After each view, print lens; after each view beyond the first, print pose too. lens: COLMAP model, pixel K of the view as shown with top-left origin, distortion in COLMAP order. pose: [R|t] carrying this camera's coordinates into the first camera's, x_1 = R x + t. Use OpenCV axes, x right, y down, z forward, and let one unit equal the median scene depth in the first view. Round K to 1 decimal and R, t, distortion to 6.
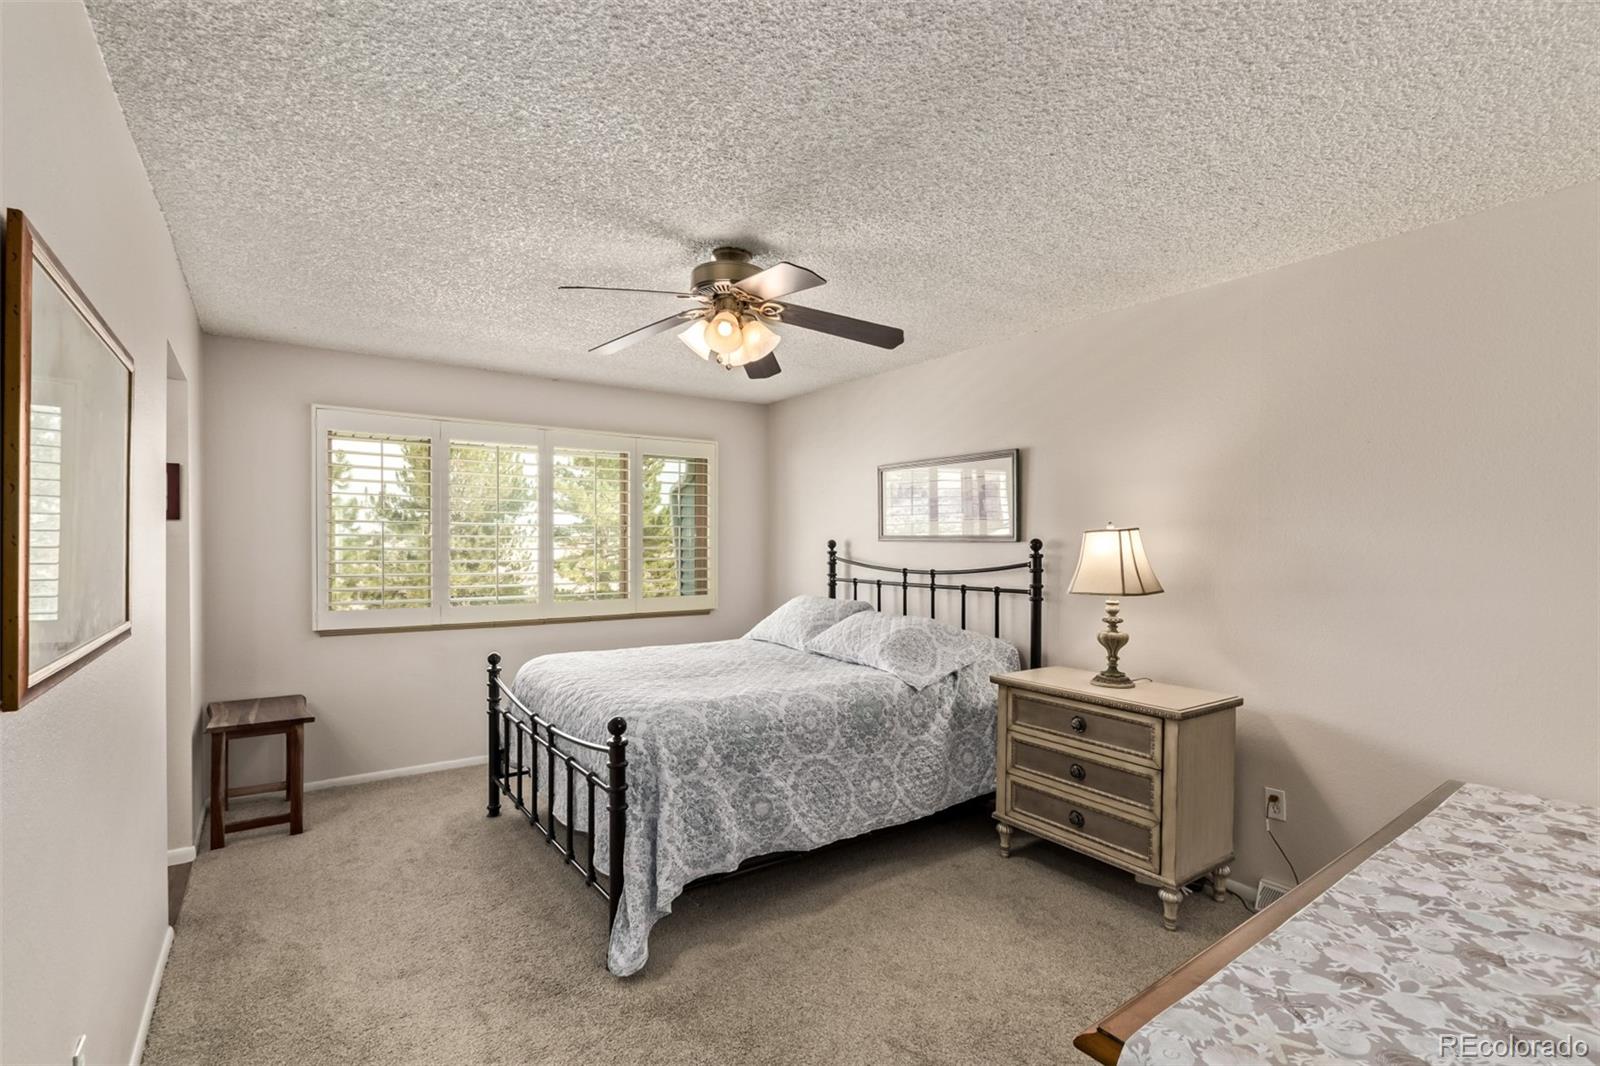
lens RADIAL K [[726.8, 0, 790.3], [0, 726.8, 527.2], [0, 0, 1]] dist [0.002366, 0.000002]
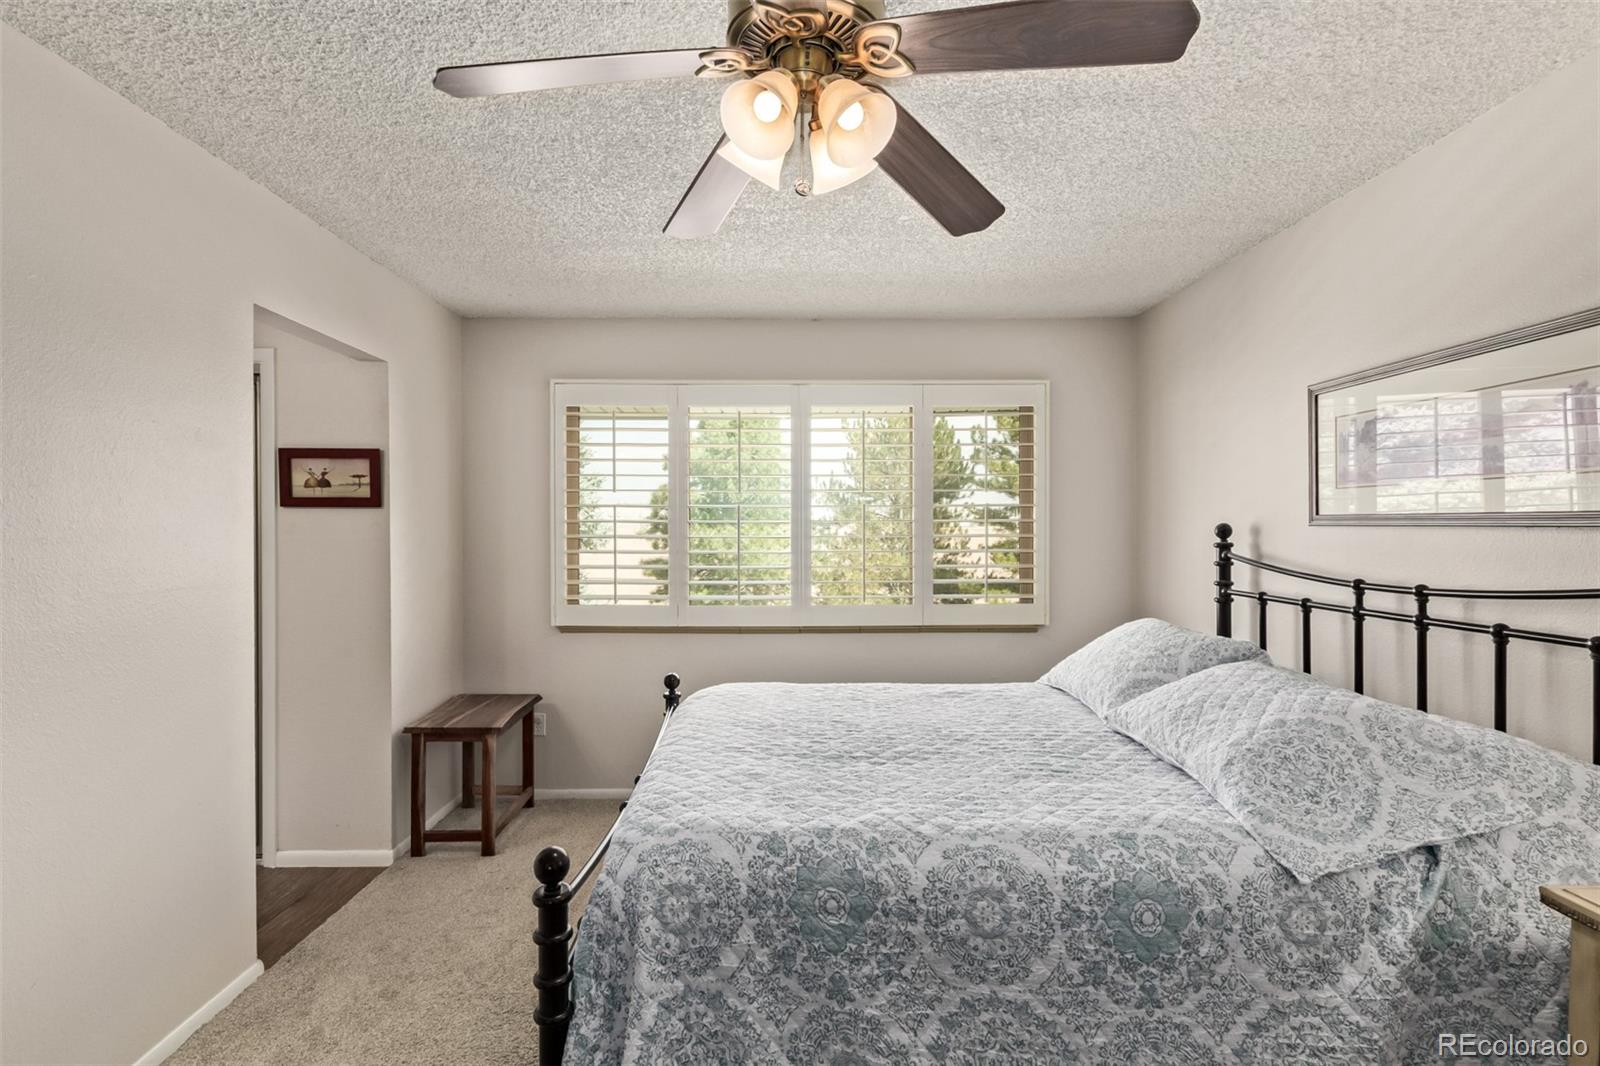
lens RADIAL K [[767.5, 0, 798.6], [0, 767.5, 524.5], [0, 0, 1]] dist [0.022114, -0.009402]
pose [[0.831235, -0.004769, -0.555900, 0.174362], [0.015401, 0.999777, 0.014451, 0.006084], [0.555708, -0.020574, 0.831123, 0.442576]]
